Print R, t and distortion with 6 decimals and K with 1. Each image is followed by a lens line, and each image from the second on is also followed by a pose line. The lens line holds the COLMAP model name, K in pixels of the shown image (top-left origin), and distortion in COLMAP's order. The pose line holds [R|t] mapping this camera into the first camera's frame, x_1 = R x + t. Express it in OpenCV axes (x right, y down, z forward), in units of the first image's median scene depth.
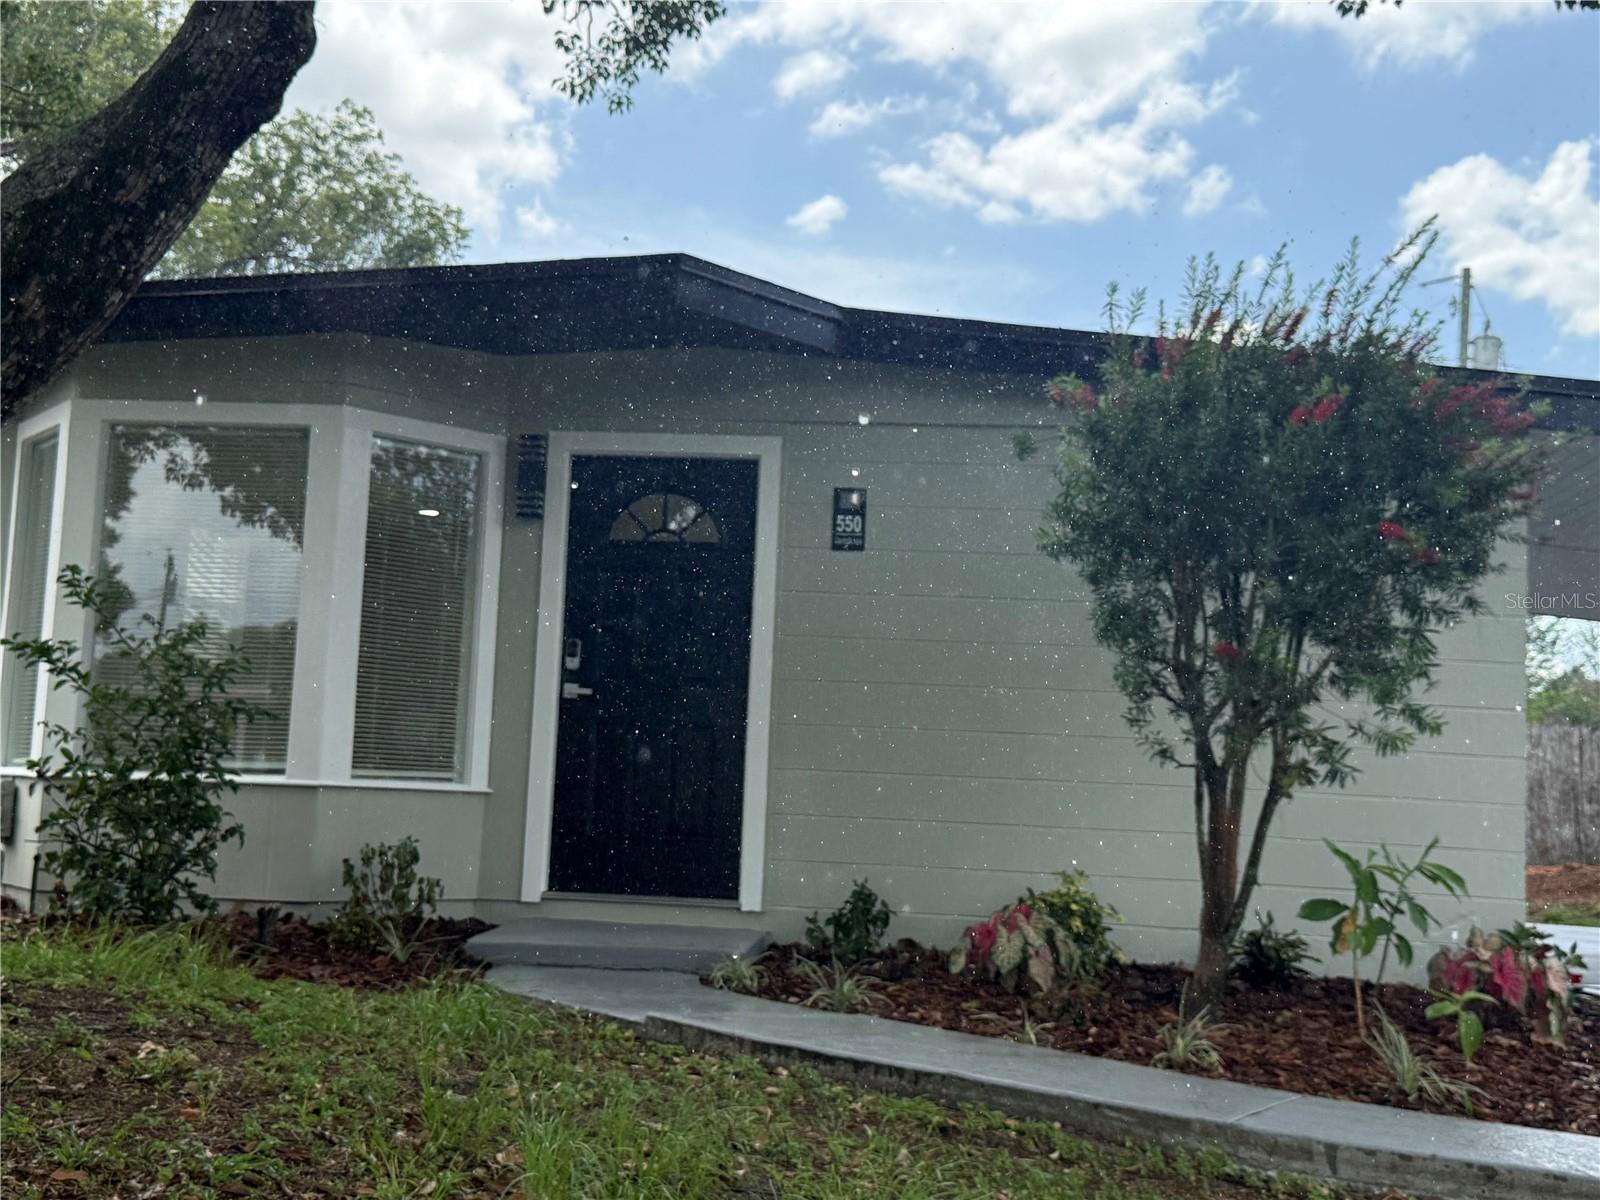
lens RADIAL K [[1847.0, 0, 791.8], [0, 1847.0, 594.3], [0, 0, 1]] dist [0.147813, -0.303390]
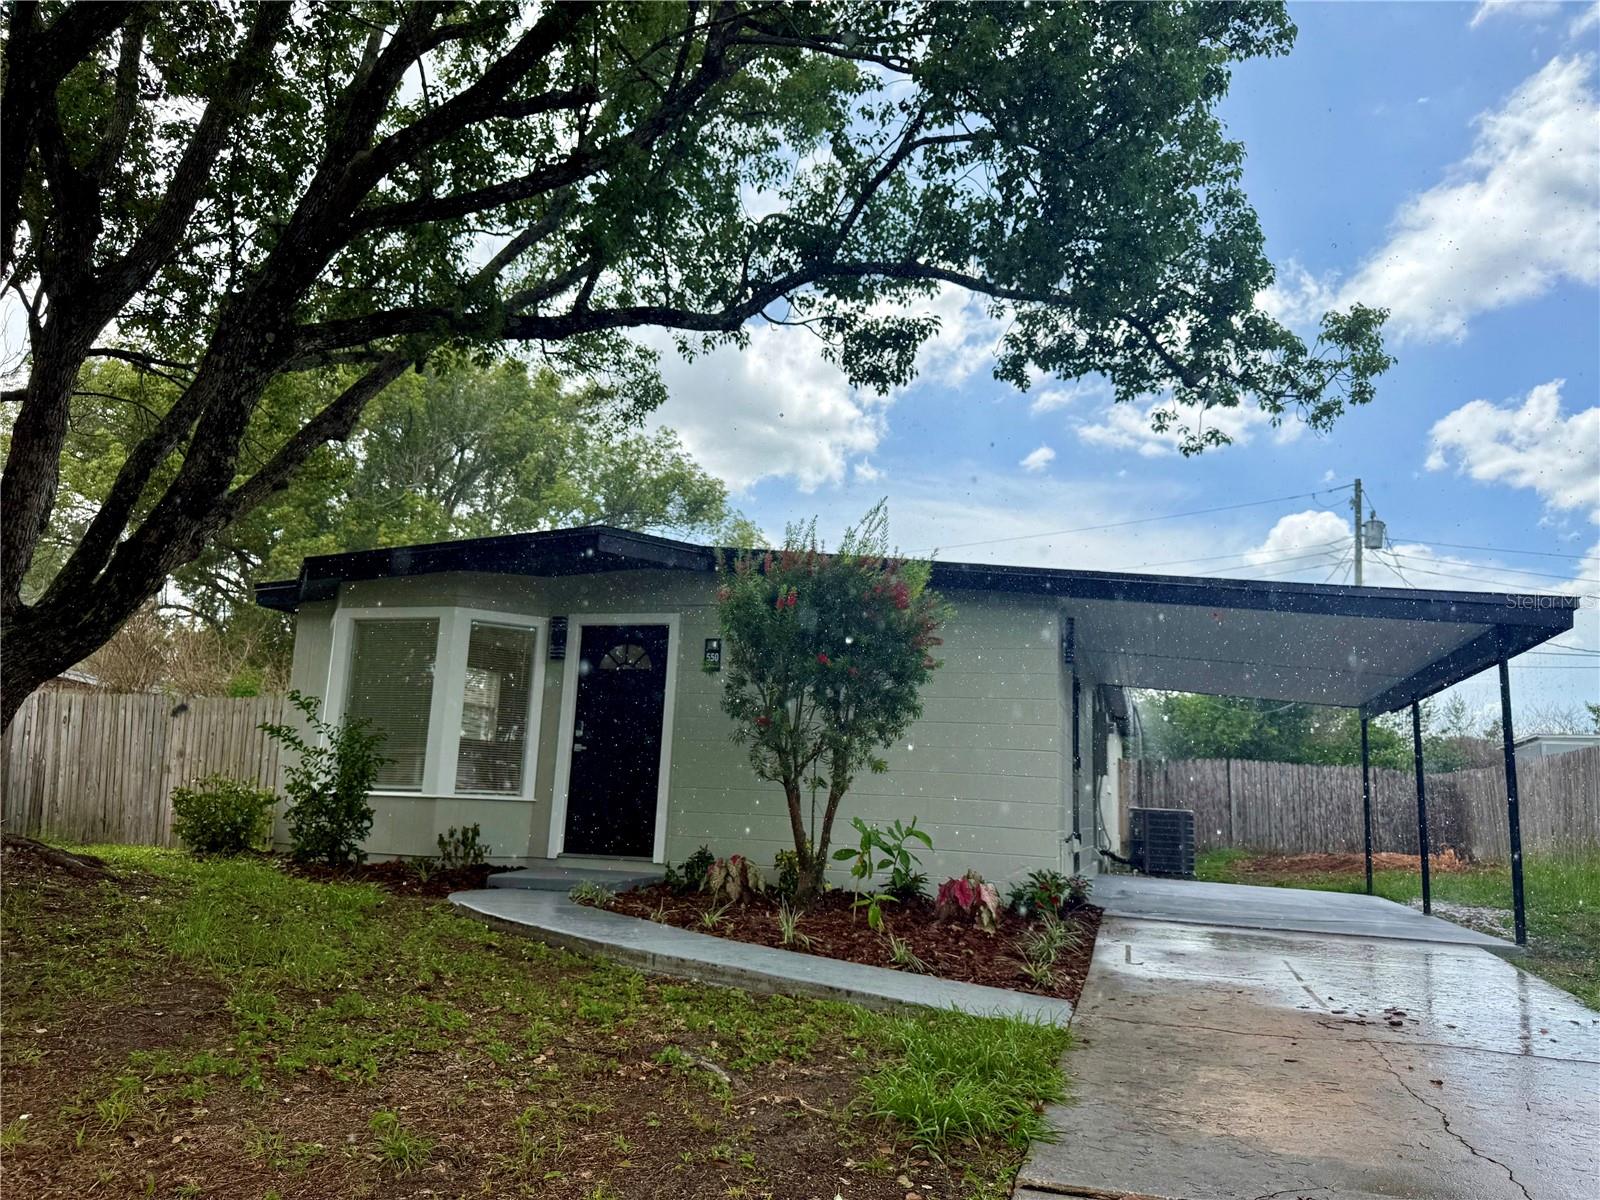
lens RADIAL K [[1126.6, 0, 808.6], [0, 1126.6, 600.8], [0, 0, 1]] dist [0.101497, -0.150844]
pose [[0.980406, -0.037019, -0.193476, 0.364270], [0.021200, 0.996307, -0.083203, 0.002848], [0.195841, 0.077471, 0.977571, -0.128405]]
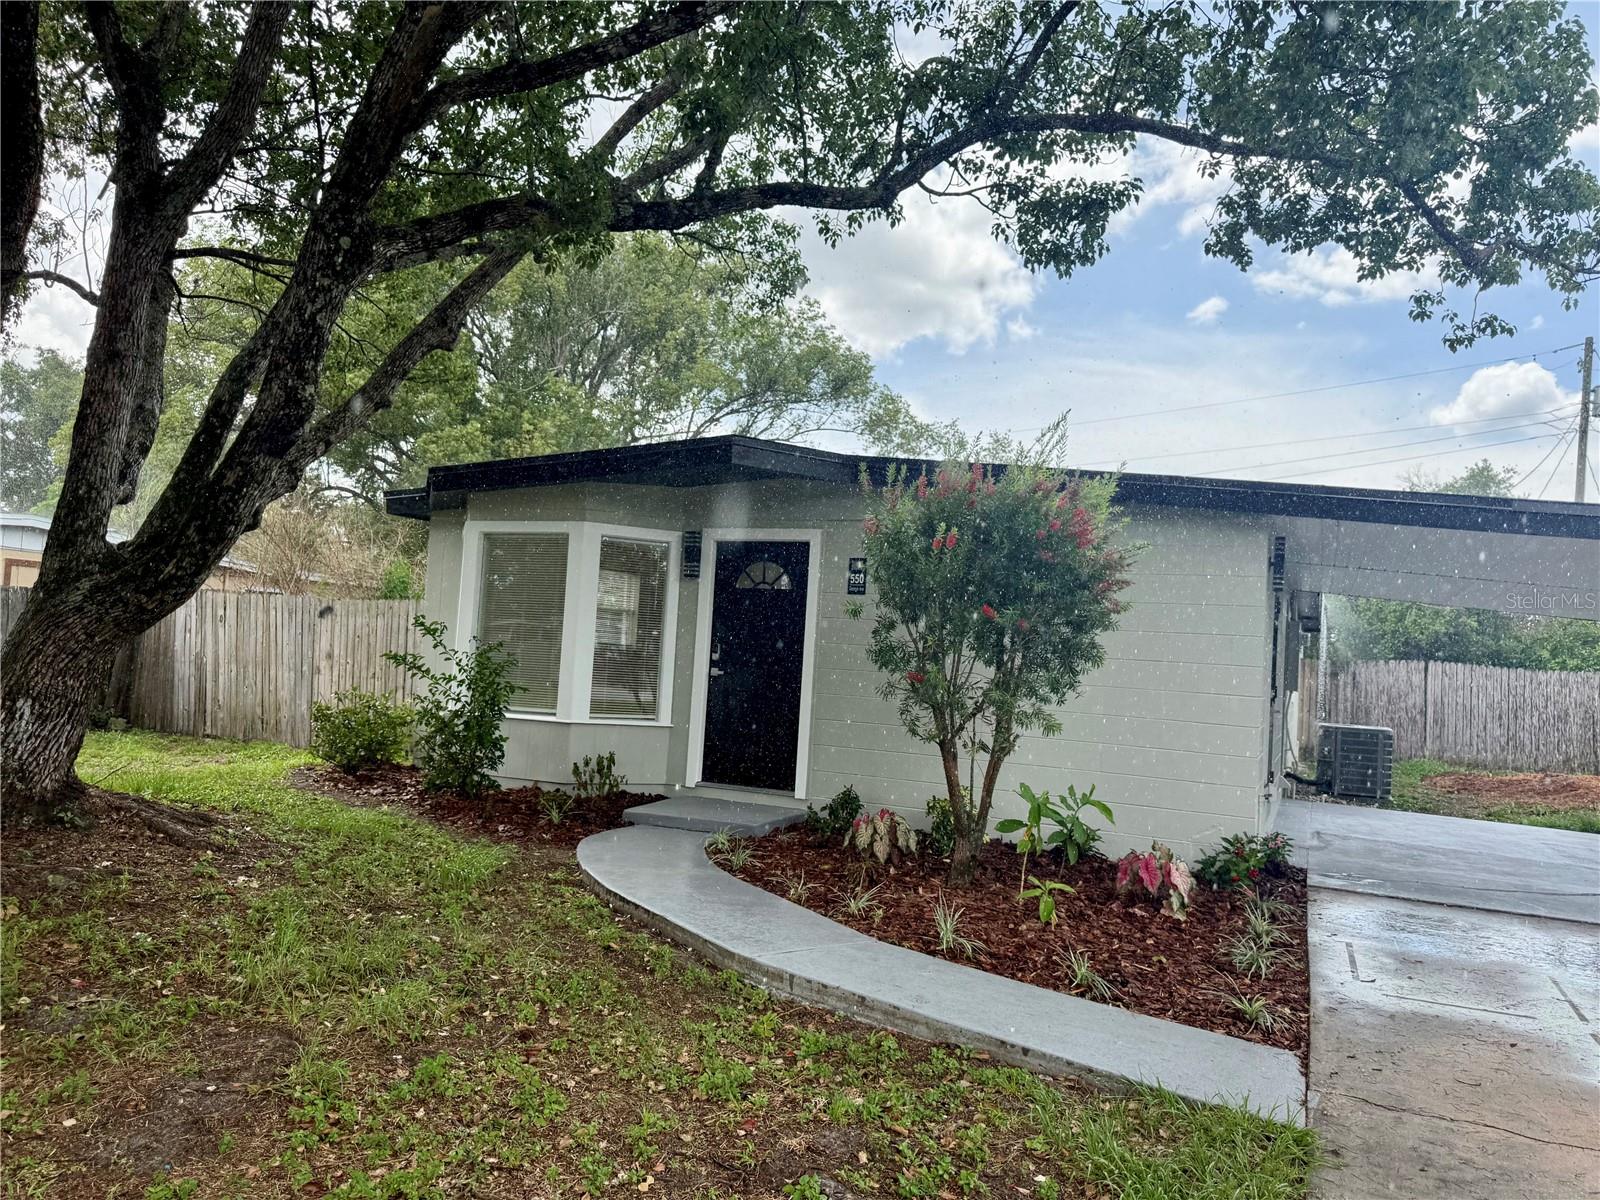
lens RADIAL K [[1126.6, 0, 808.6], [0, 1126.6, 600.8], [0, 0, 1]] dist [0.101497, -0.150844]
pose [[0.947552, -0.003691, -0.319581, 0.331436], [0.014668, 0.999382, 0.031947, -0.052936], [0.319265, -0.034959, 0.947020, -0.014507]]
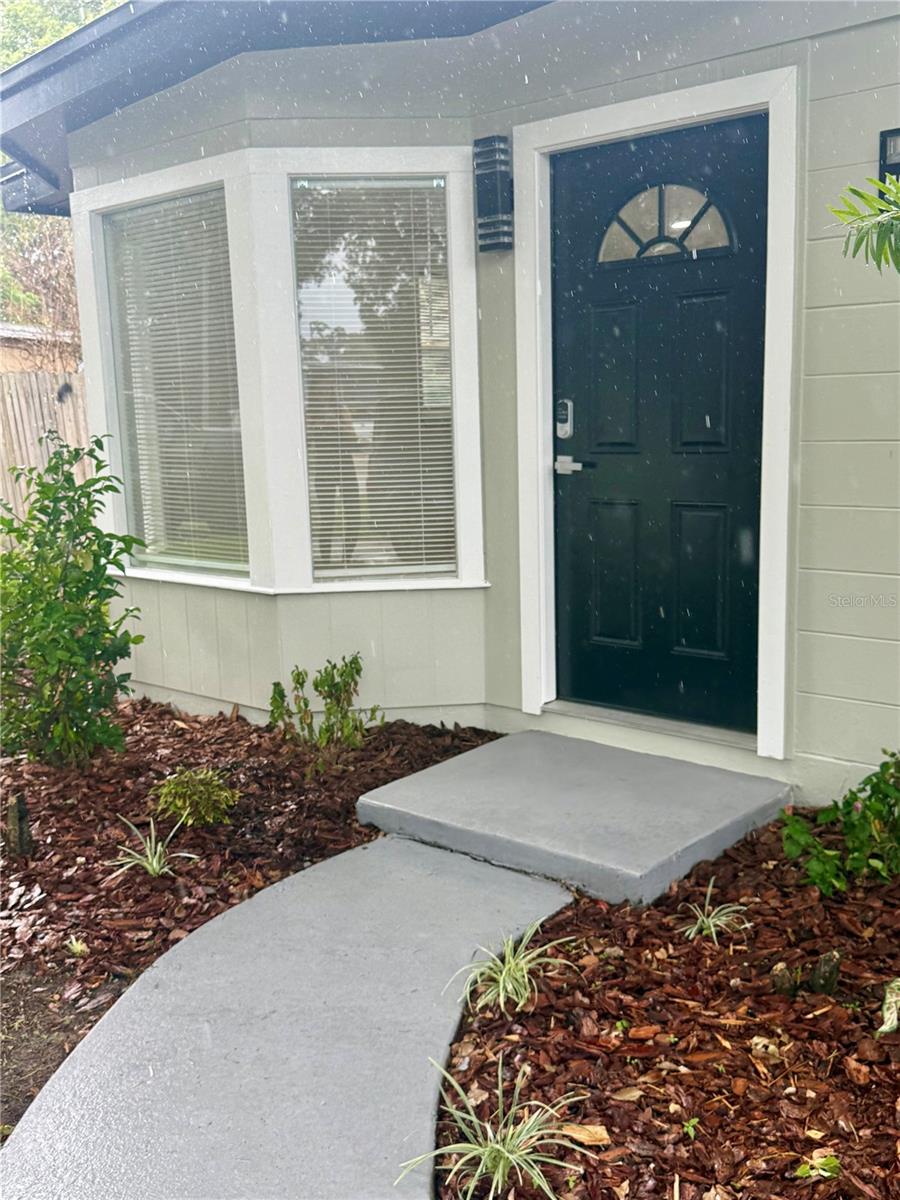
lens RADIAL K [[1210.6, 0, 448.4], [0, 1210.6, 606.1], [0, 0, 1]] dist [0.166499, -0.402589]
pose [[0.802044, 0.033644, -0.596316, 0.165195], [0.125388, 0.966678, 0.223187, -0.013776], [0.583954, -0.253777, 0.771100, 0.559379]]
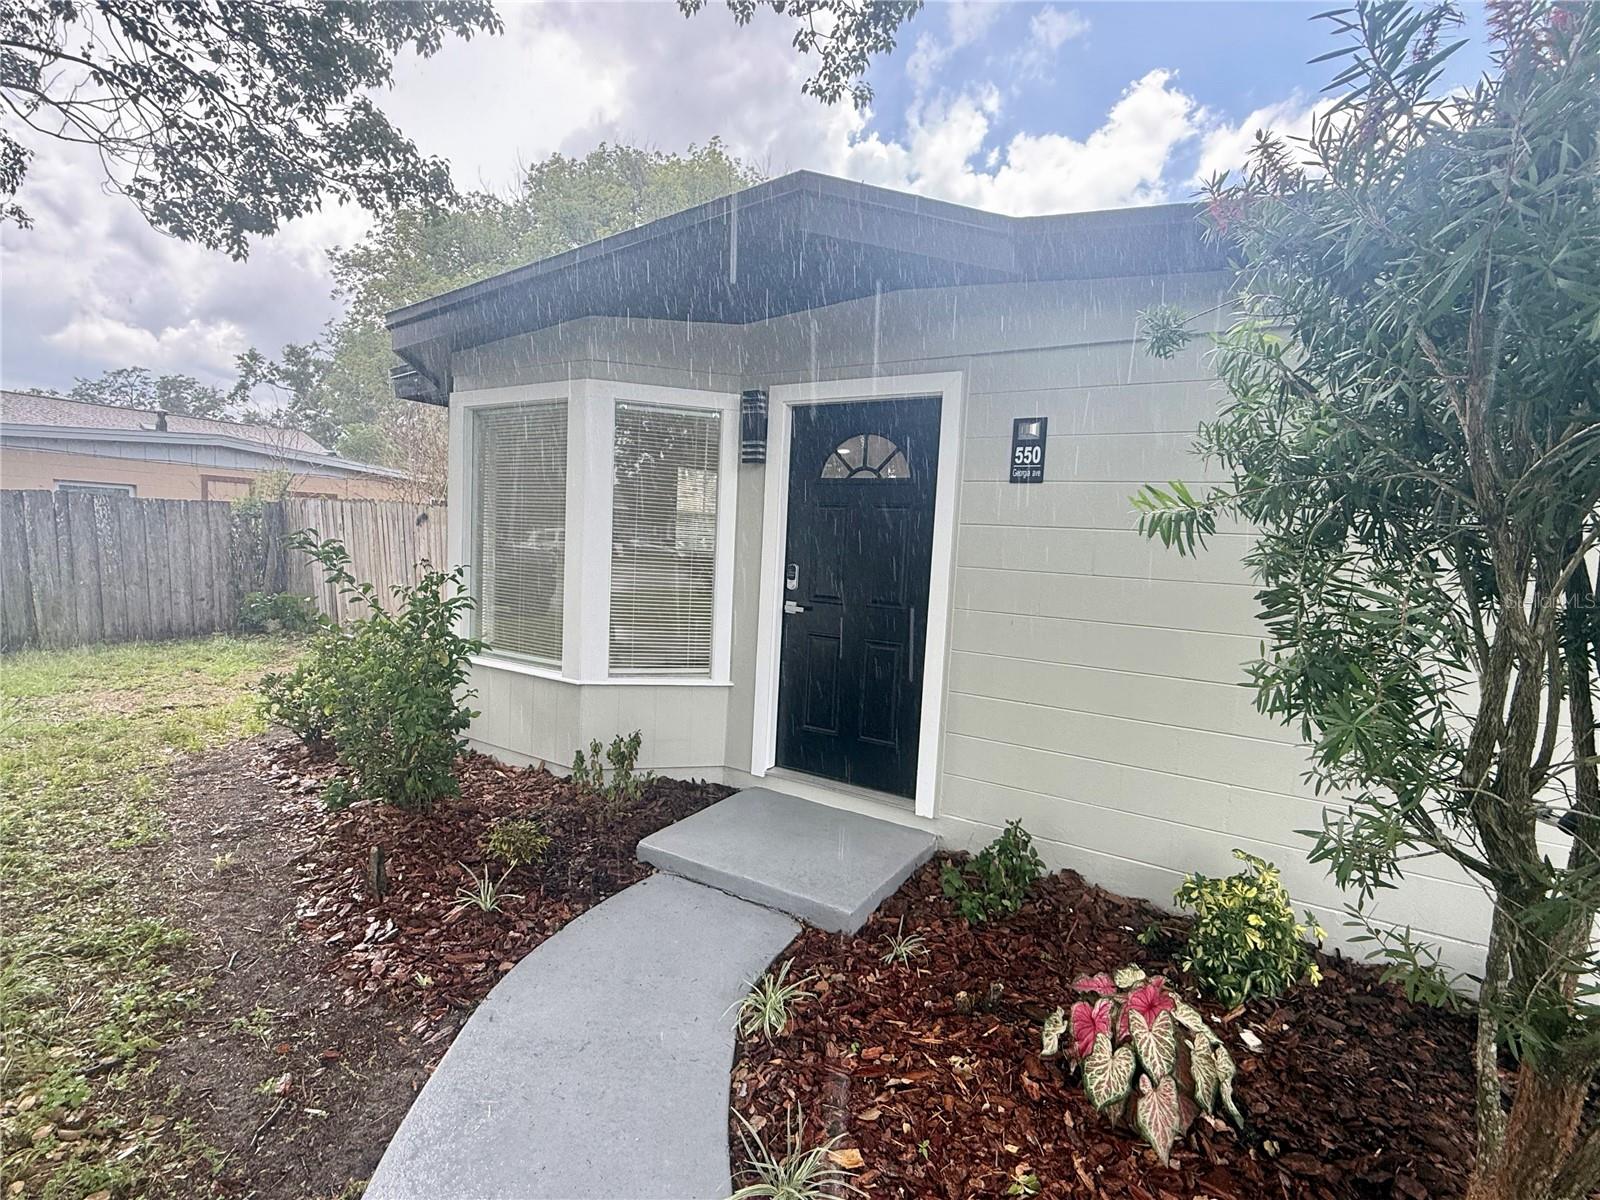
lens RADIAL K [[757.9, 0, 797.3], [0, 757.9, 602.9], [0, 0, 1]] dist [0.000823, -0.000221]
pose [[0.894593, 0.039376, -0.445144, 0.106778], [0.034465, 0.987065, 0.156575, -0.028521], [0.445551, -0.155413, 0.881664, 0.585502]]
